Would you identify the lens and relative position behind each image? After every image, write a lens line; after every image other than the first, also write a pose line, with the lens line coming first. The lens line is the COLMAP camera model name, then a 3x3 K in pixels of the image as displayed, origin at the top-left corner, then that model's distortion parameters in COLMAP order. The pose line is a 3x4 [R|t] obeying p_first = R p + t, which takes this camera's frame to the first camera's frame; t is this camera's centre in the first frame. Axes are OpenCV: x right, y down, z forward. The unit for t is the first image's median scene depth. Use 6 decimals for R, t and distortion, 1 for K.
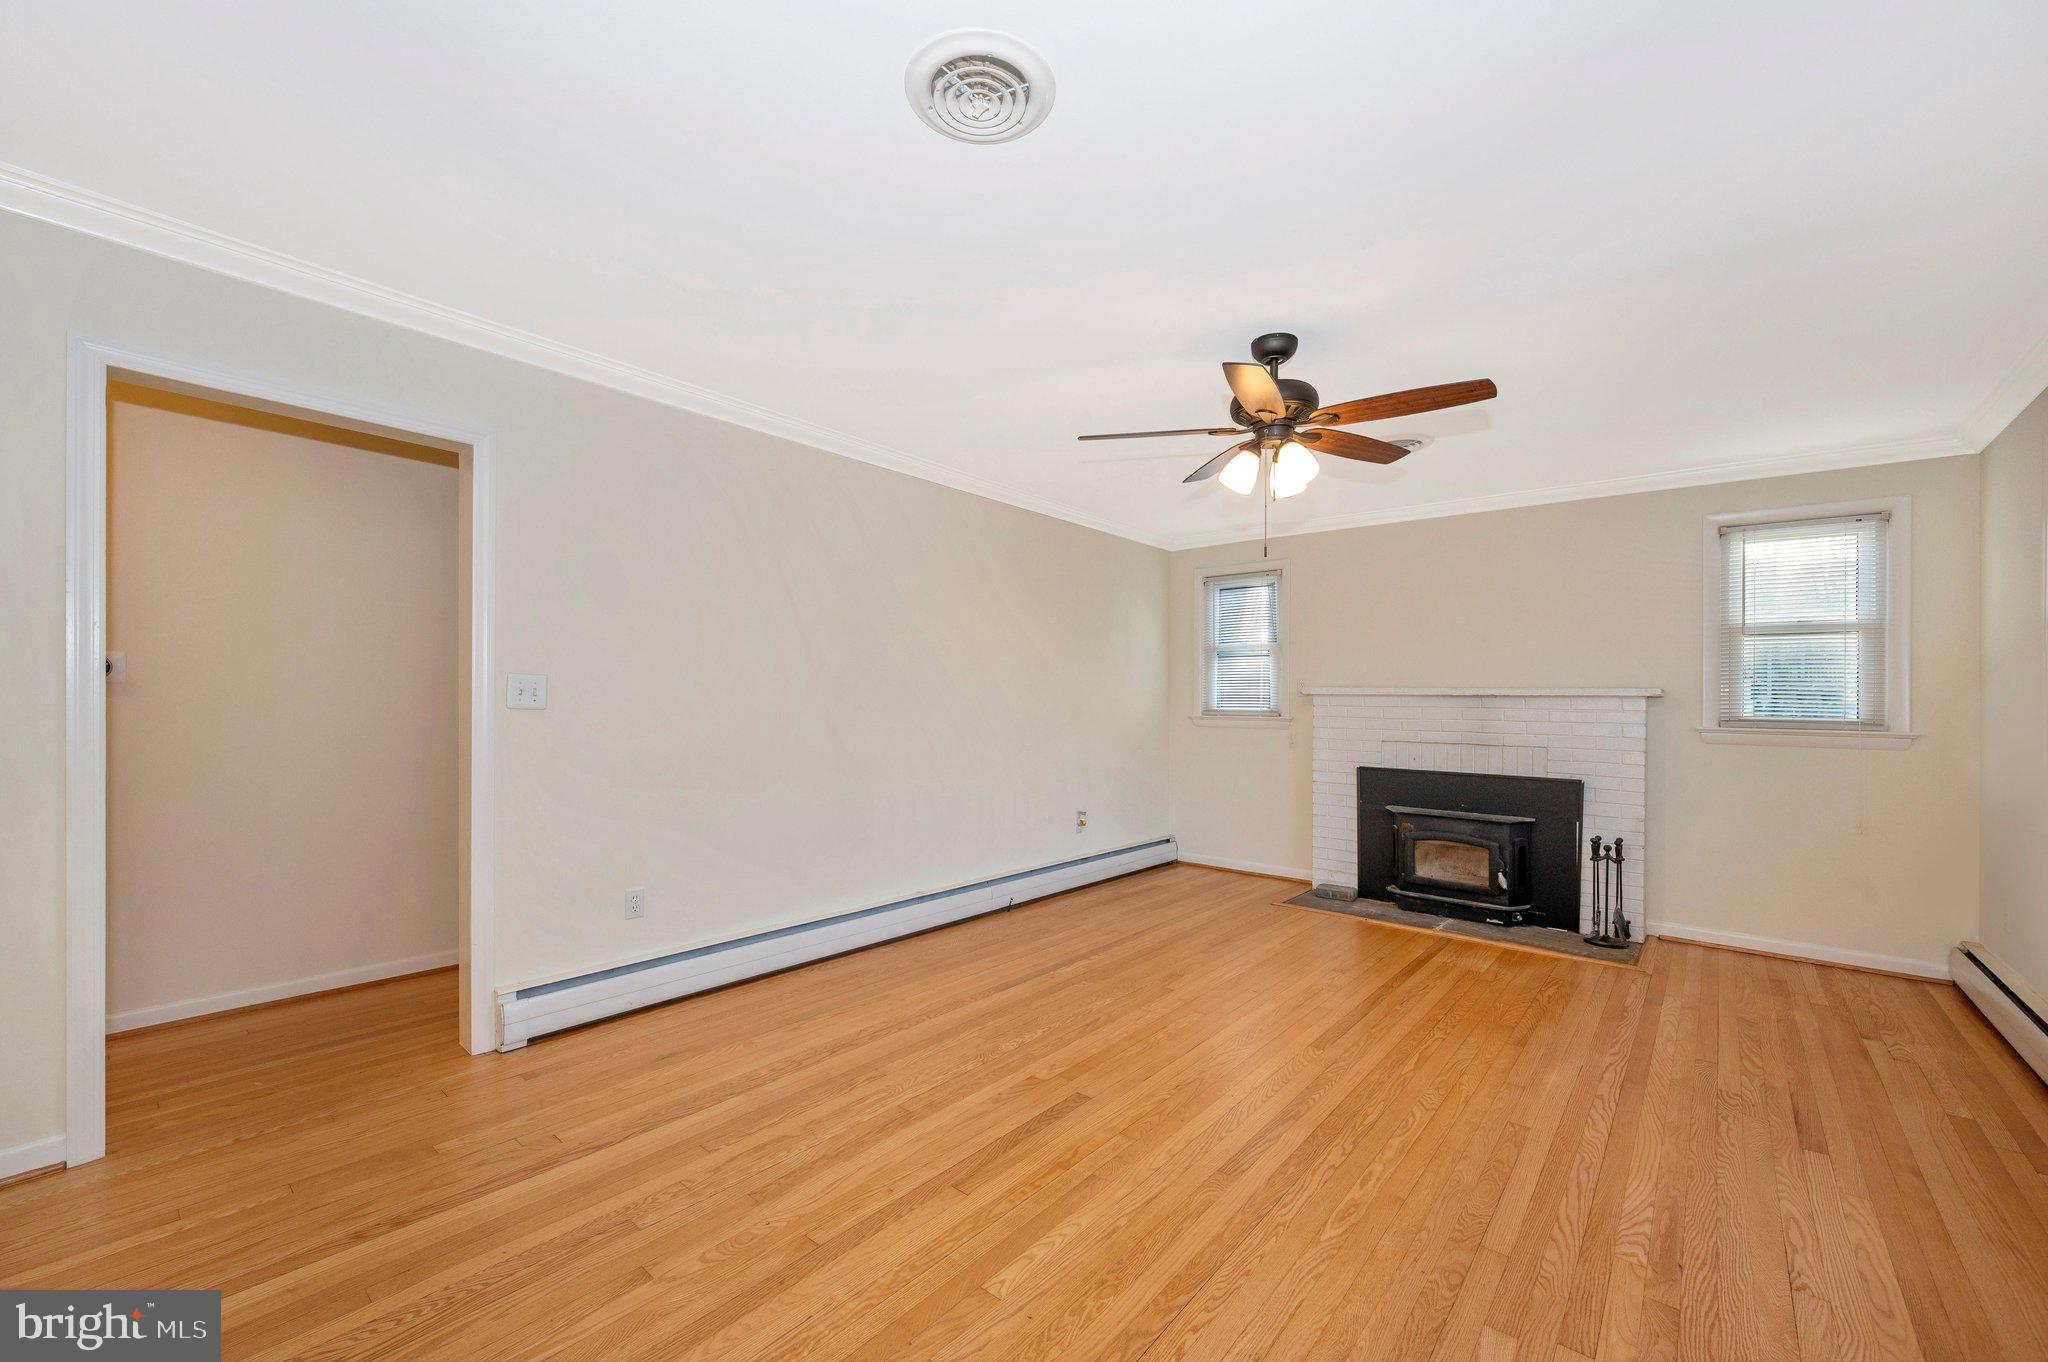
lens RADIAL K [[809.2, 0, 1029.0], [0, 809.2, 676.0], [0, 0, 1]] dist [0.002646, 0.000002]
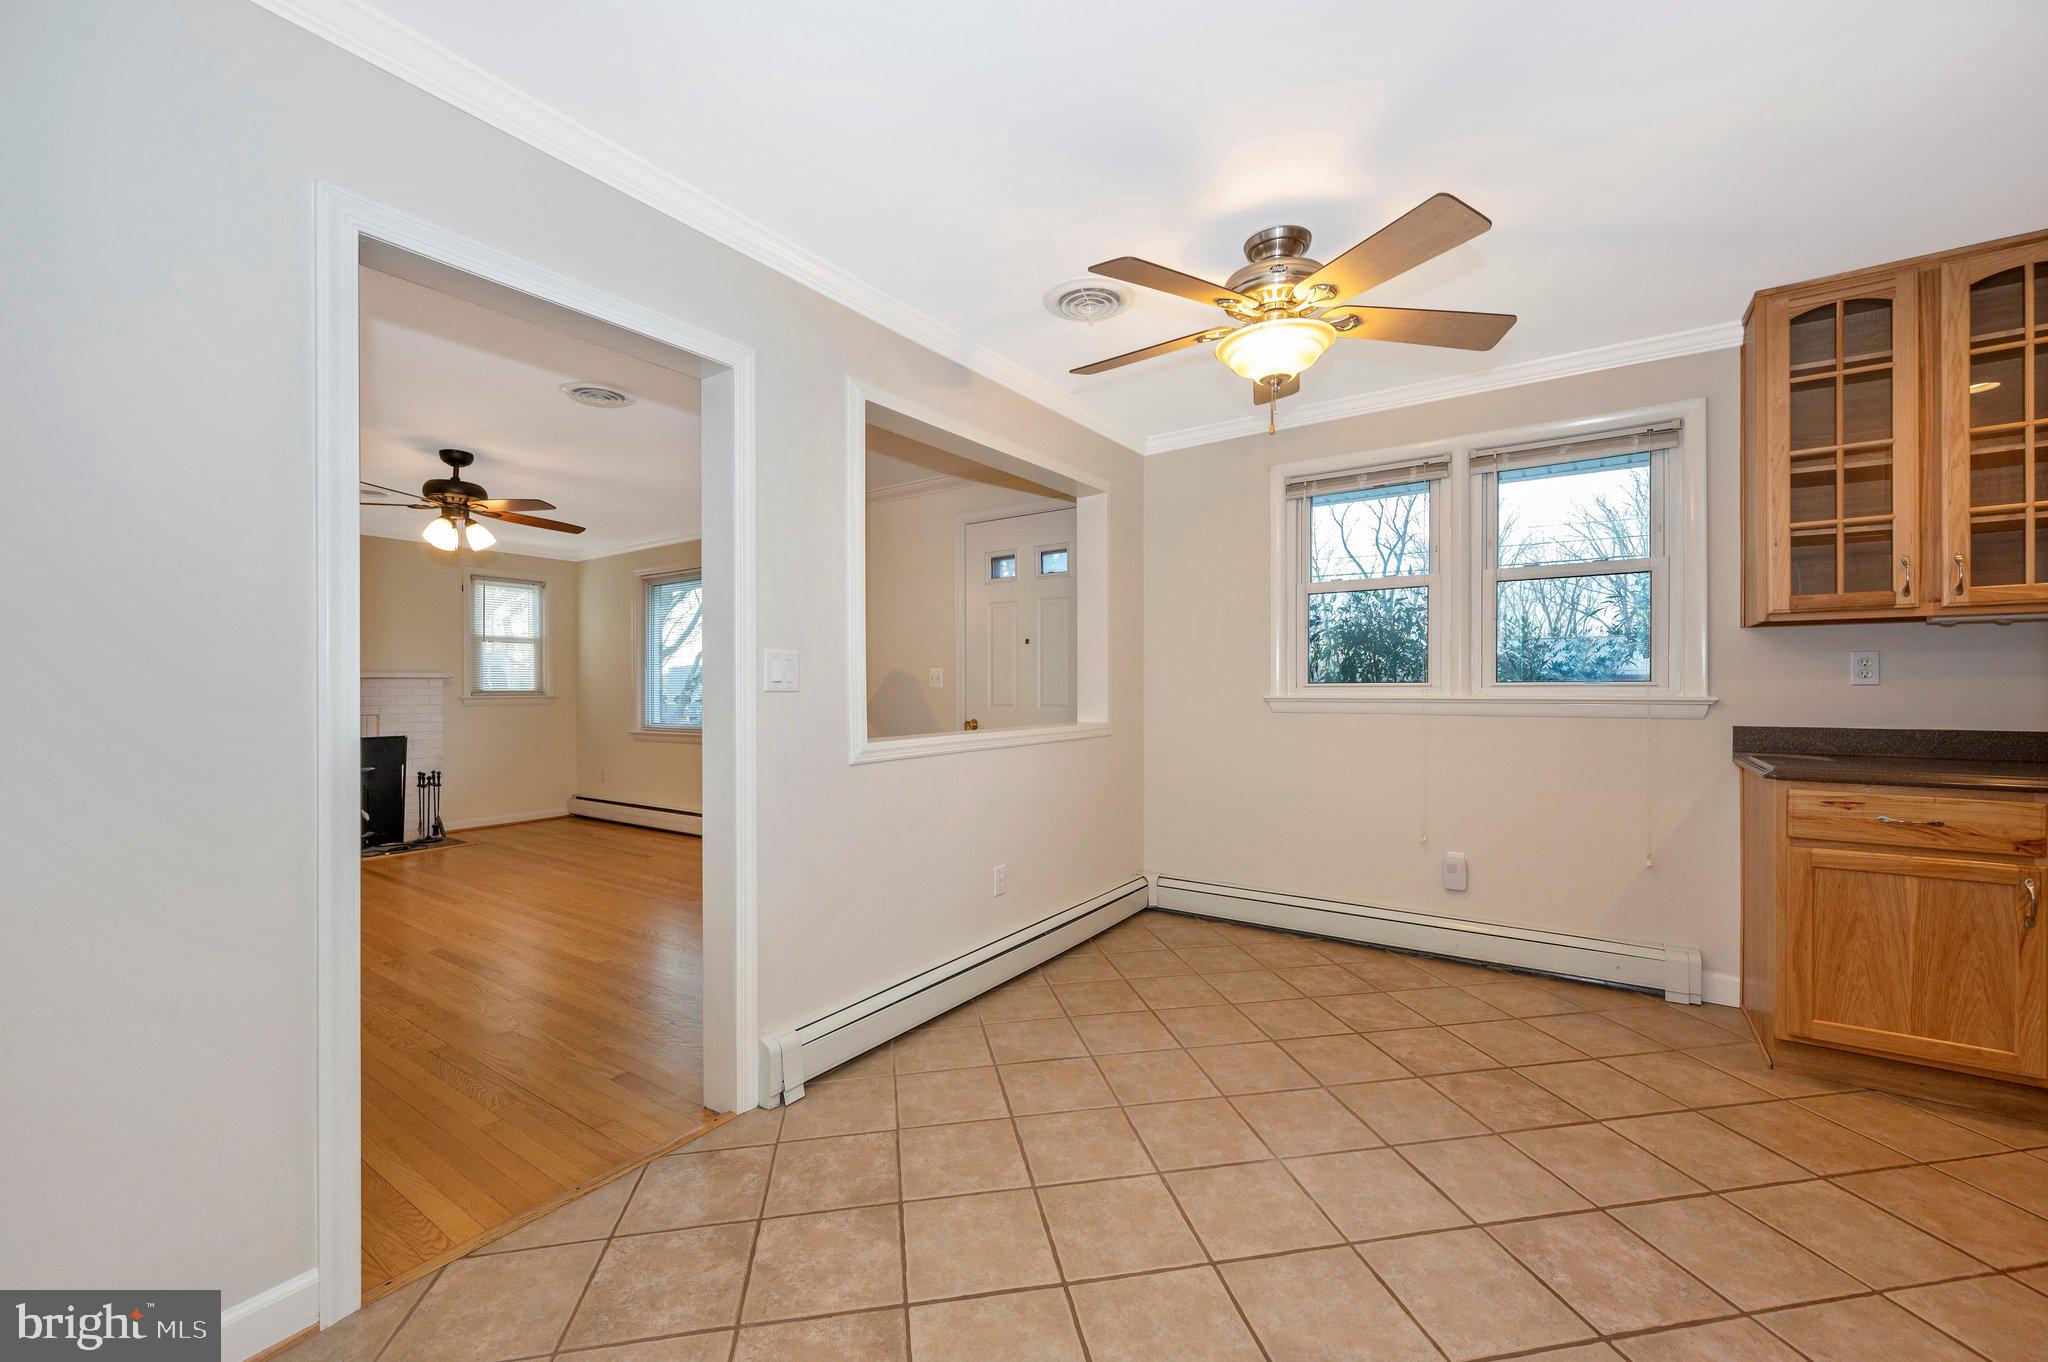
lens RADIAL K [[815.1, 0, 1014.9], [0, 815.1, 682.9], [0, 0, 1]] dist [-0.000104, 0.000002]
pose [[-0.087024, -0.010512, 0.996151, -0.934427], [-0.024179, 0.999672, 0.008437, -0.004532], [-0.995913, -0.023351, -0.087250, 0.051775]]
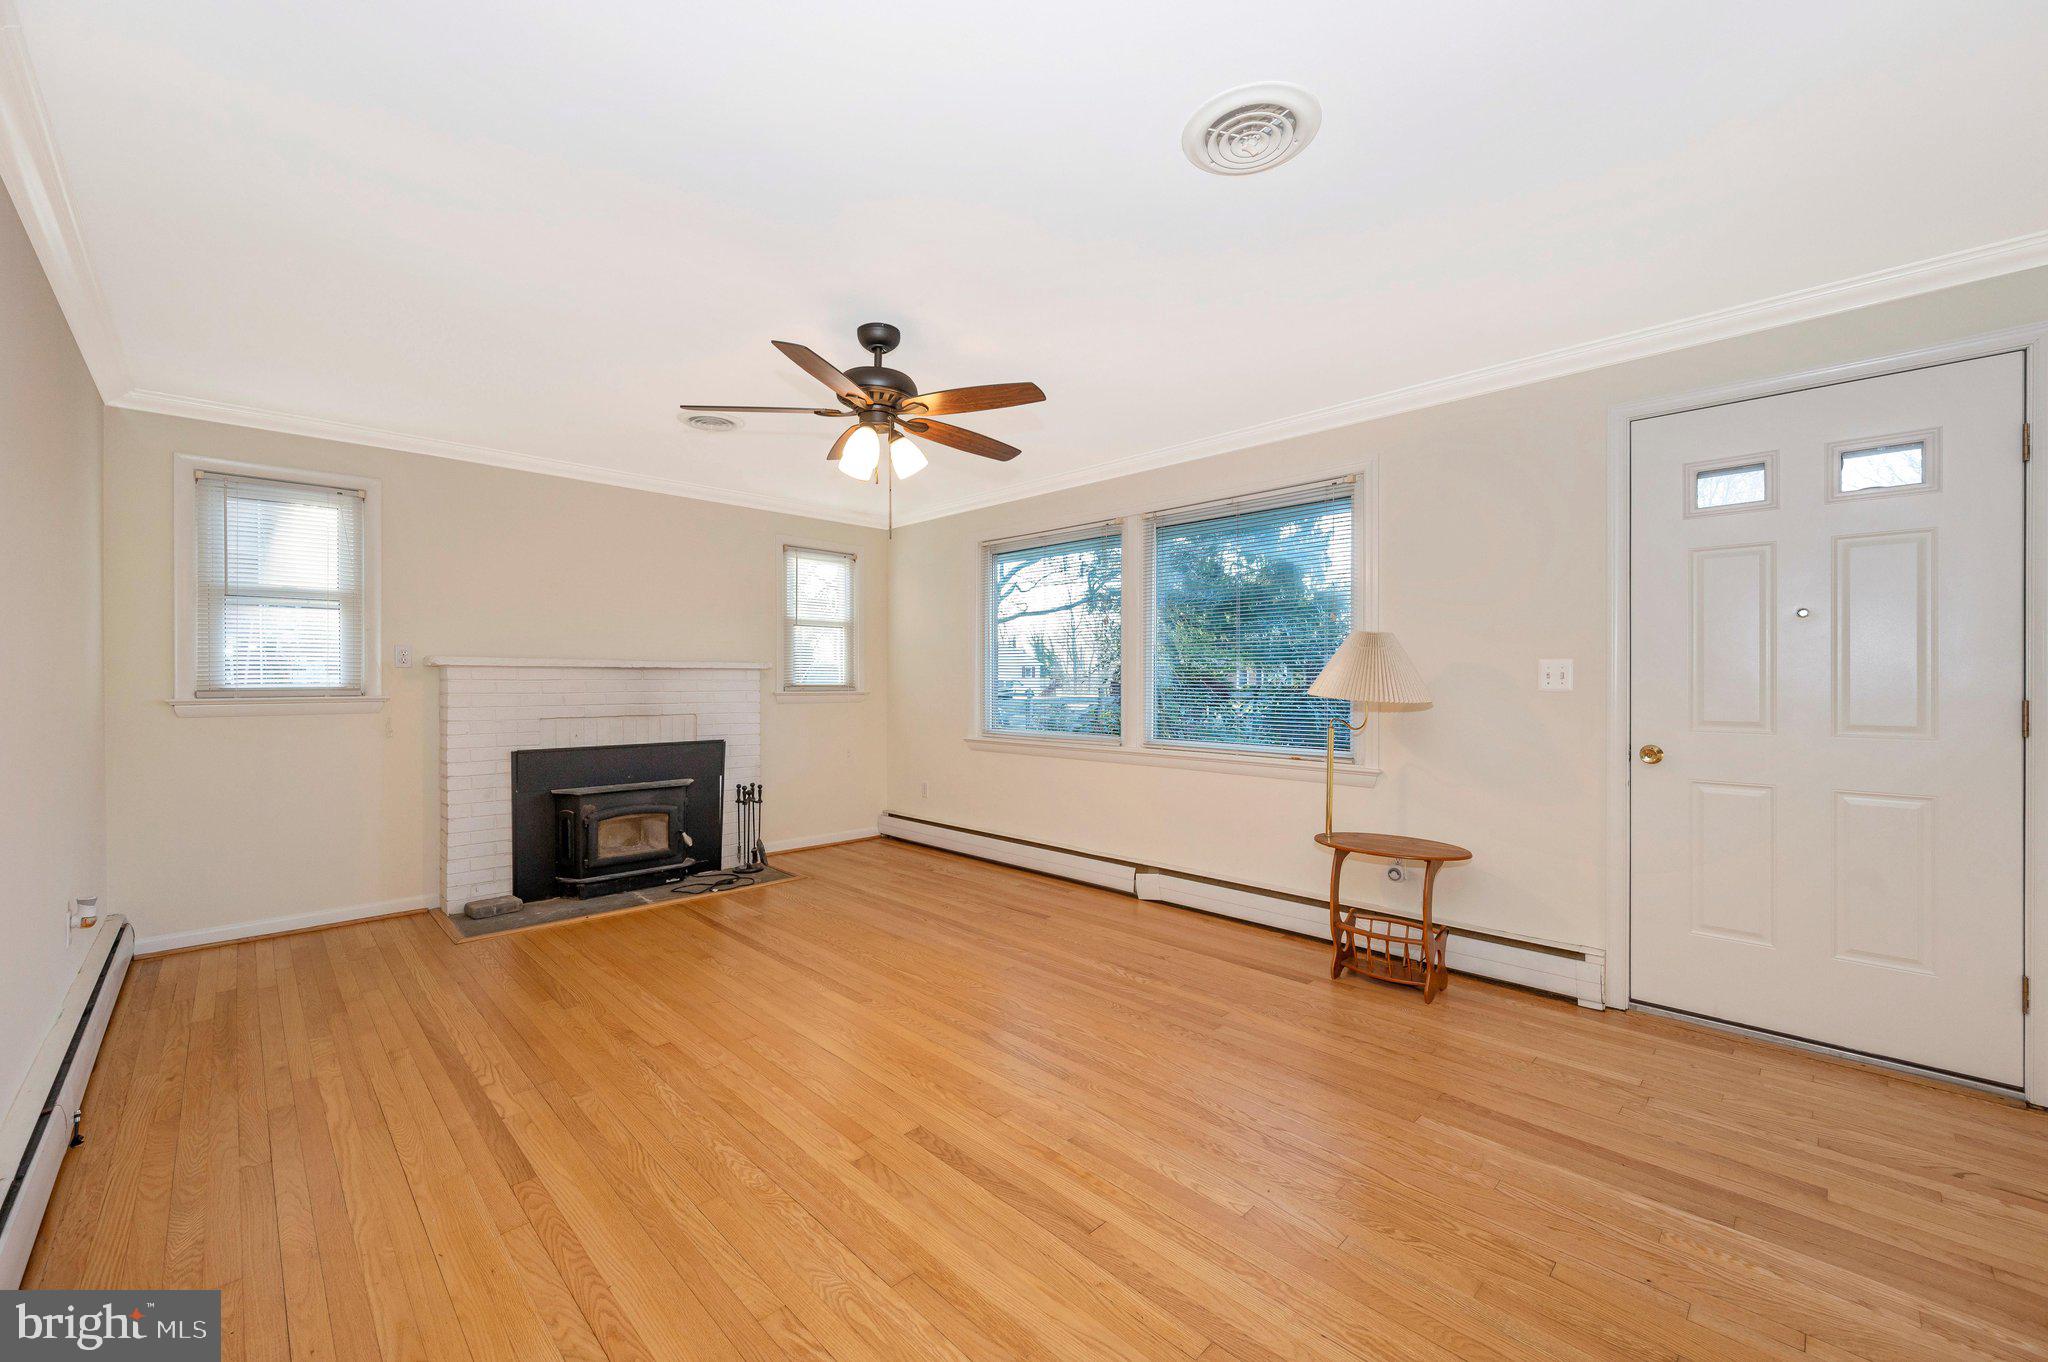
lens RADIAL K [[815.1, 0, 1014.9], [0, 815.1, 682.9], [0, 0, 1]] dist [-0.000104, 0.000002]
pose [[0.098630, -0.018342, 0.994955, -0.488941], [-0.030369, 0.999309, 0.021433, 0.008436], [-0.994661, -0.032330, 0.098004, 0.510051]]
